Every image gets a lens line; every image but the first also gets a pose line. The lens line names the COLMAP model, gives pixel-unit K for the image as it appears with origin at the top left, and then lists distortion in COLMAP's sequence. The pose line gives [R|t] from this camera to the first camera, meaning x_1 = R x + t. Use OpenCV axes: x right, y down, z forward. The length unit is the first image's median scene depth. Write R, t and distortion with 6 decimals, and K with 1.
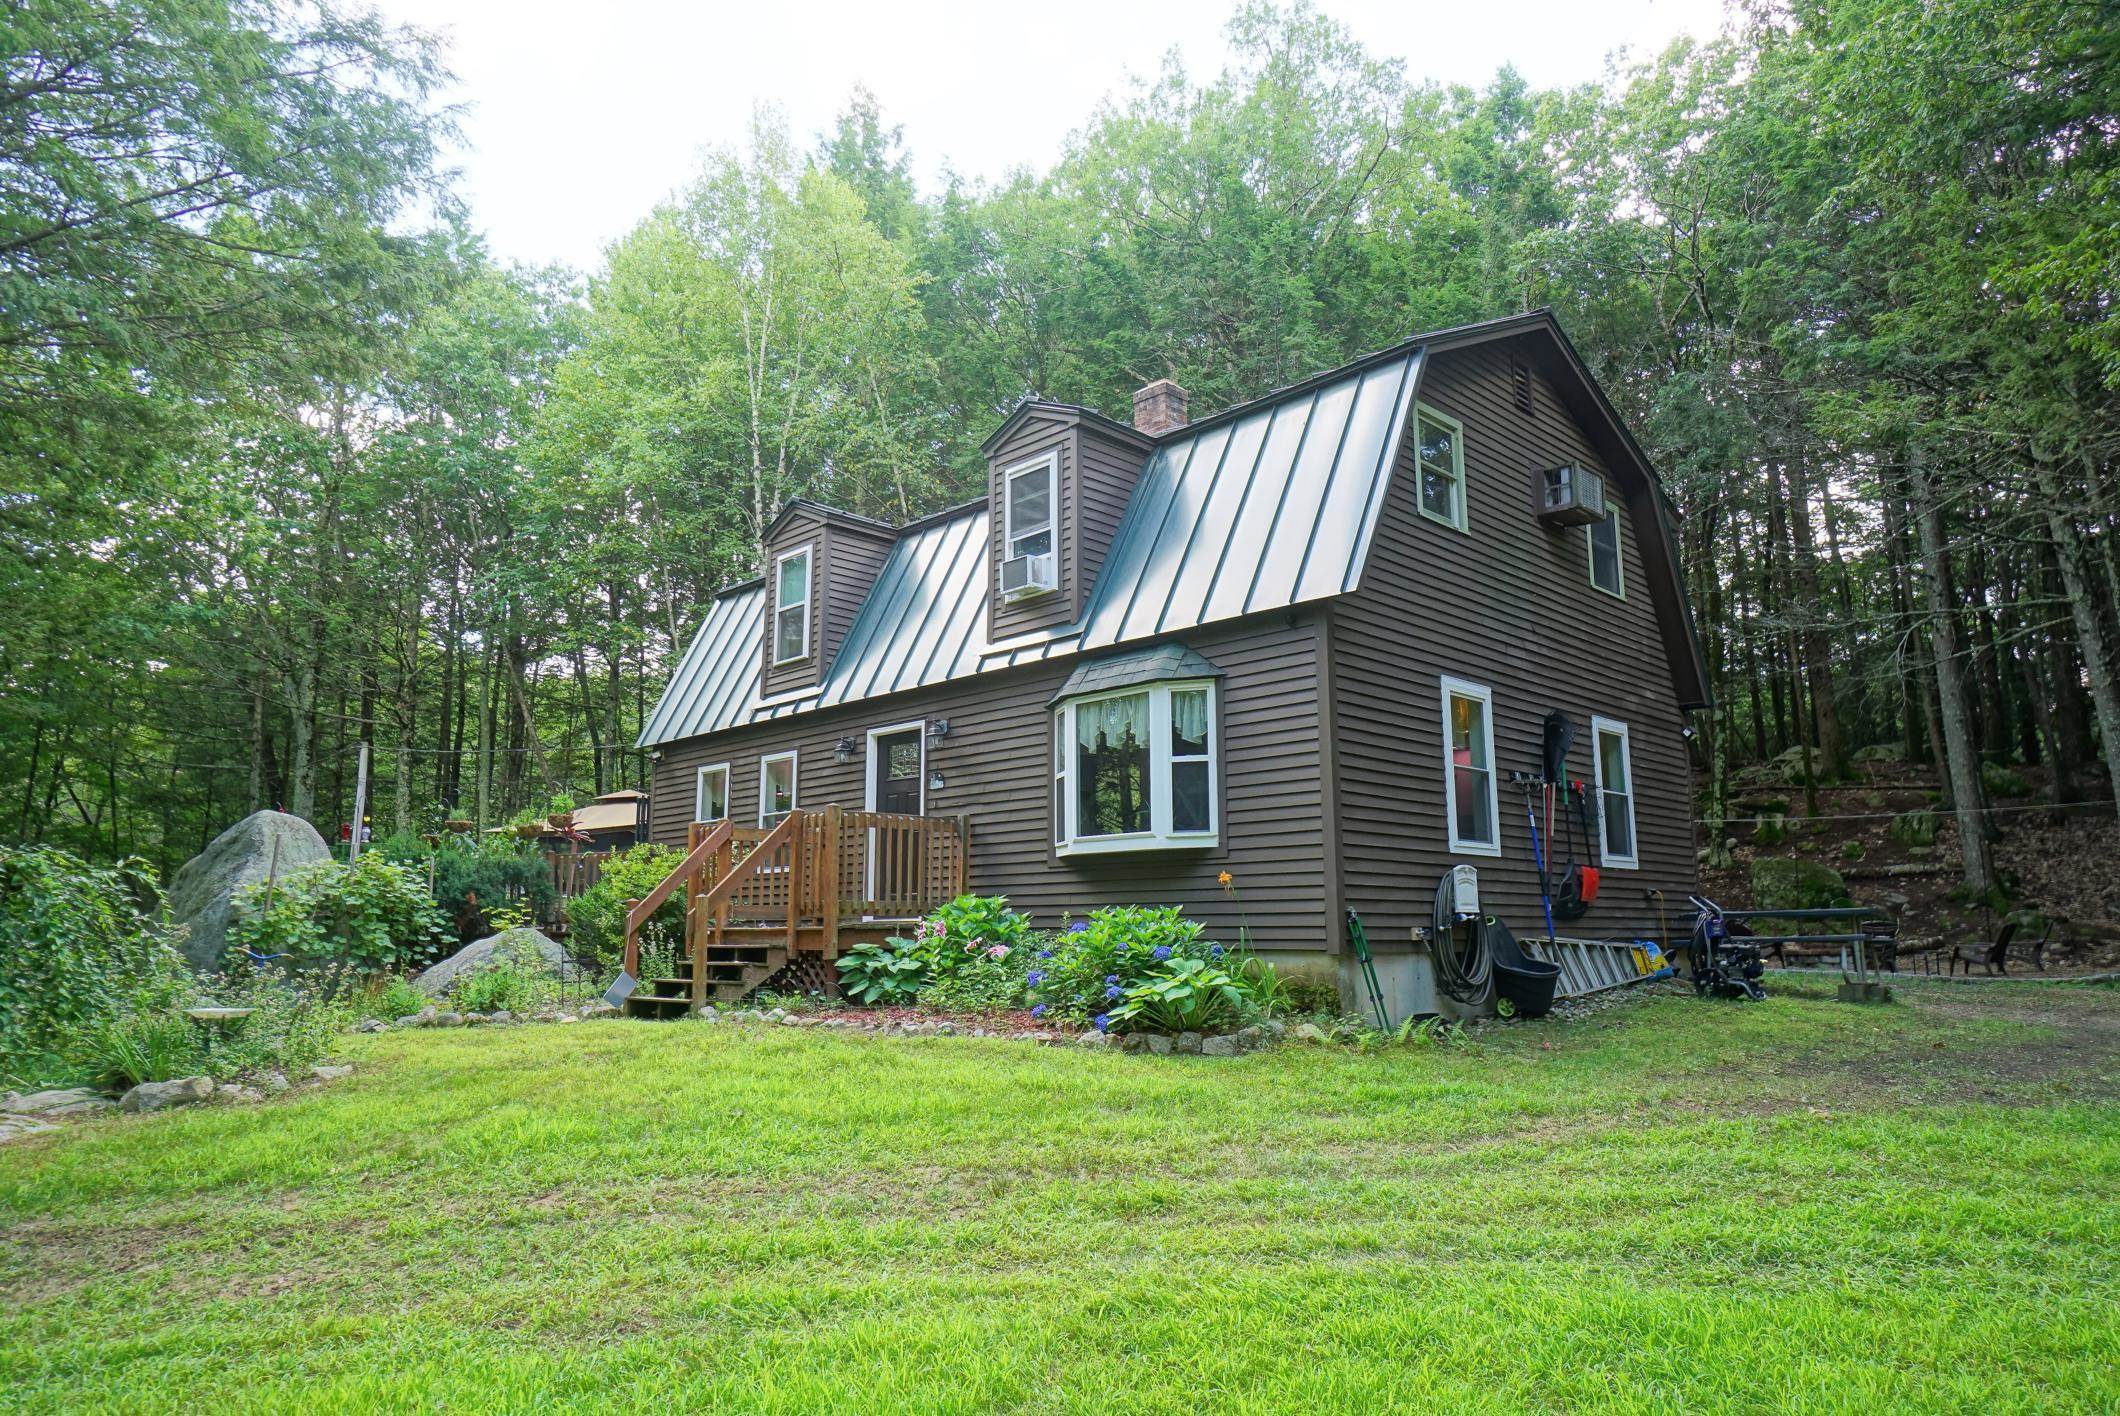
lens RADIAL K [[1329.1, 0, 1059.9], [0, 1329.1, 659.0], [0, 0, 1]] dist [-0.020291, 0.000125]
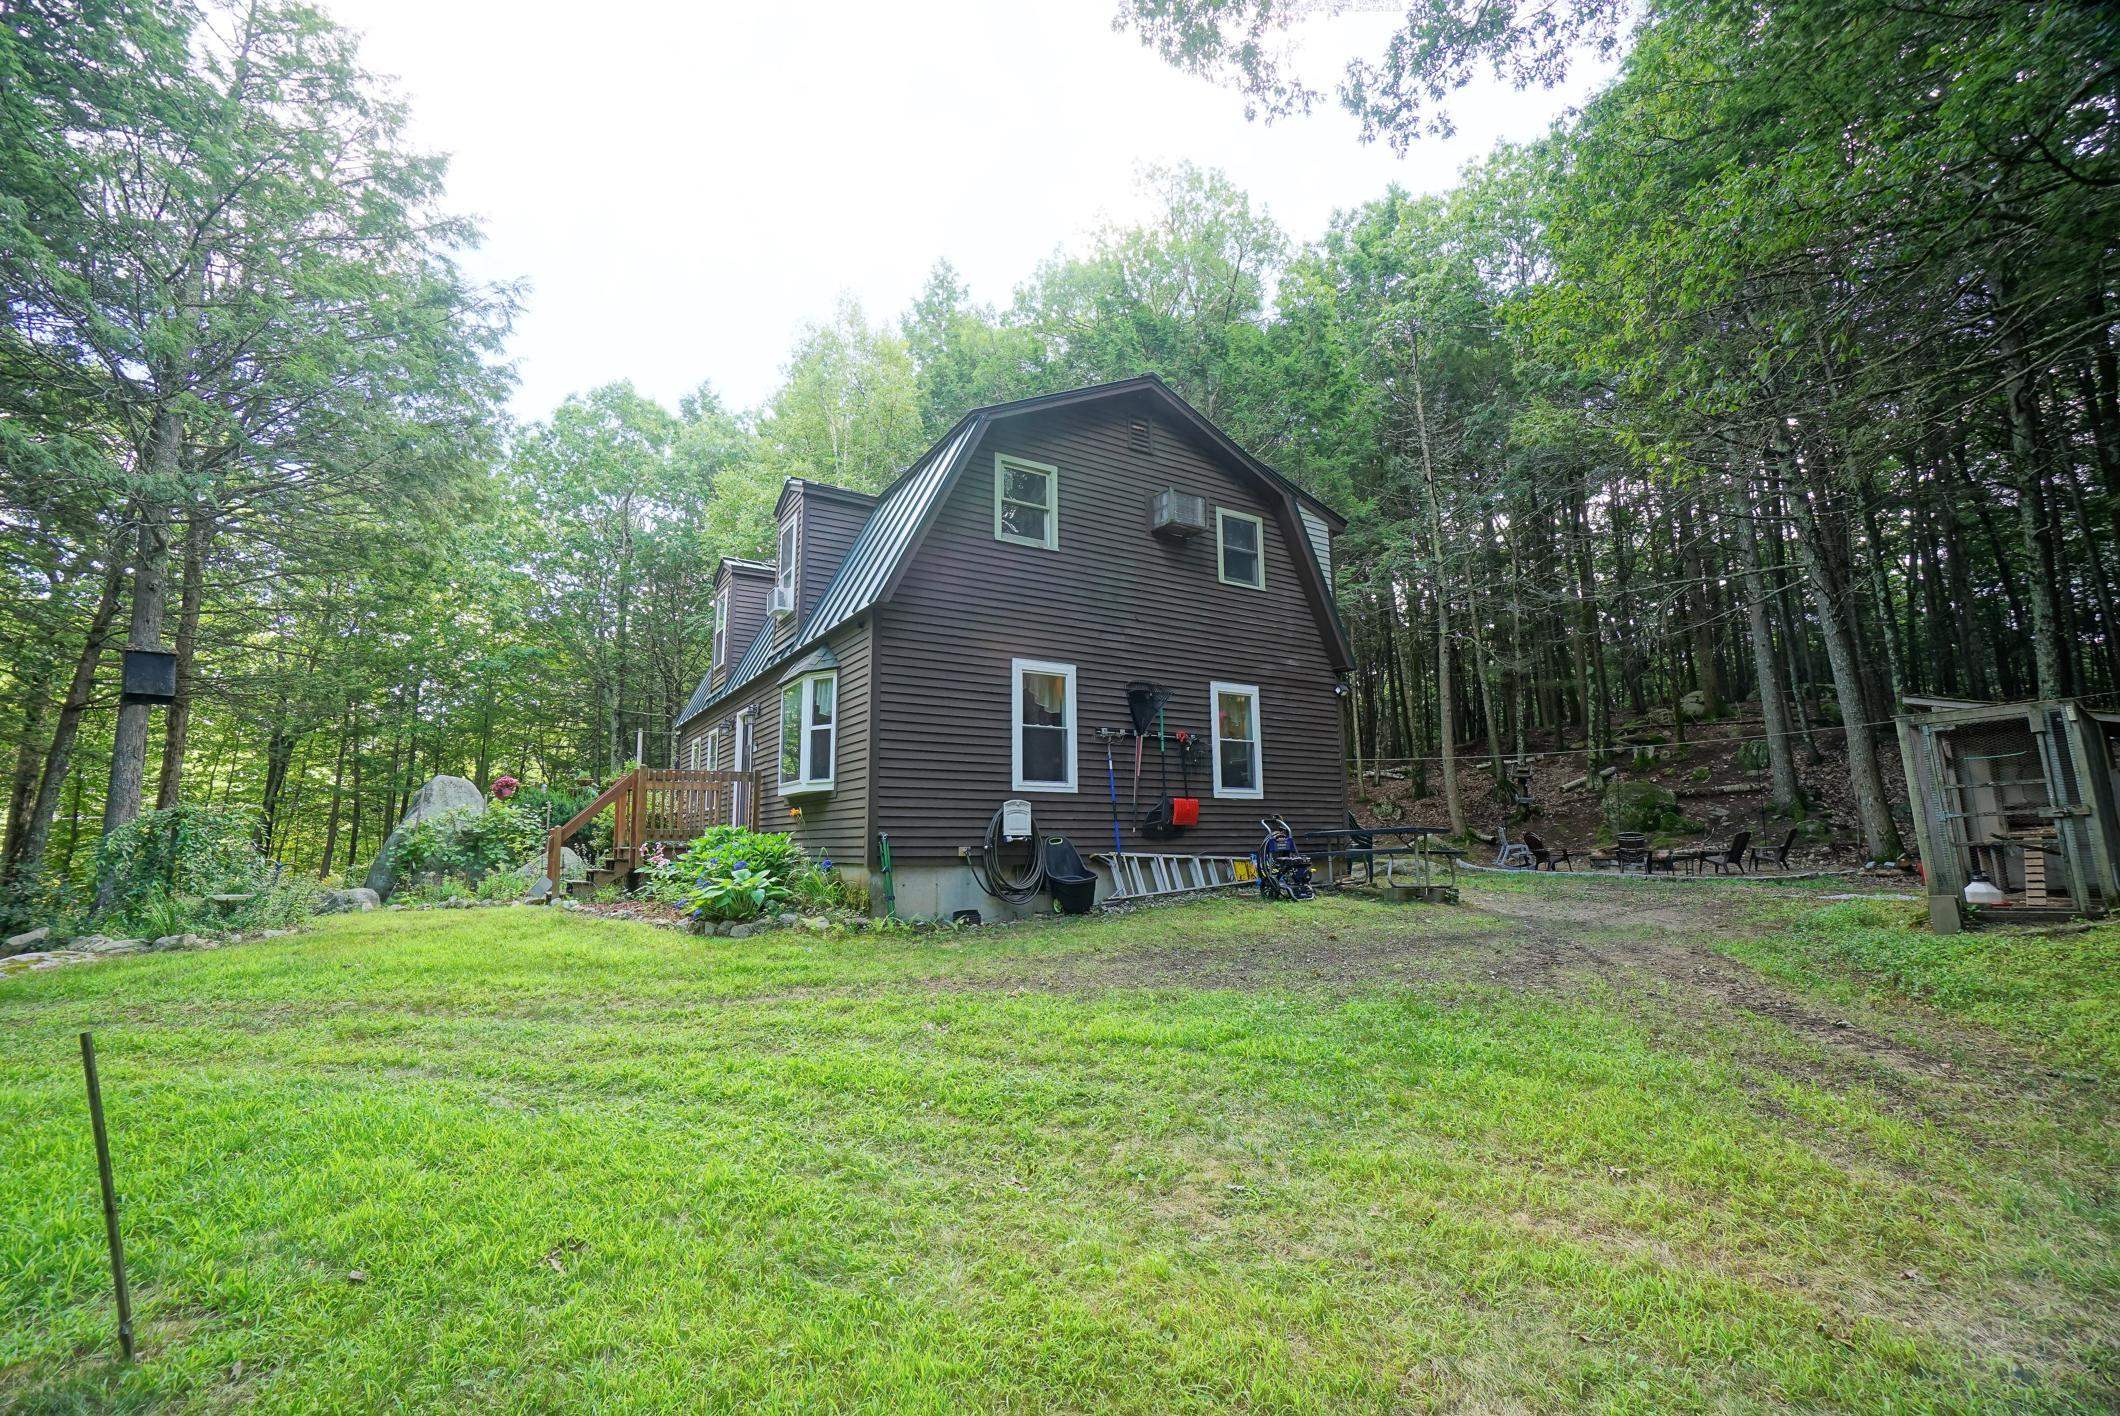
lens RADIAL K [[941.2, 0, 1058.4], [0, 941.2, 669.2], [0, 0, 1]] dist [-0.053290, 0.000008]
pose [[0.976160, -0.047490, -0.211794, 0.484219], [0.051148, 0.998621, 0.011822, 0.012971], [0.210941, -0.022373, 0.977243, 0.075288]]
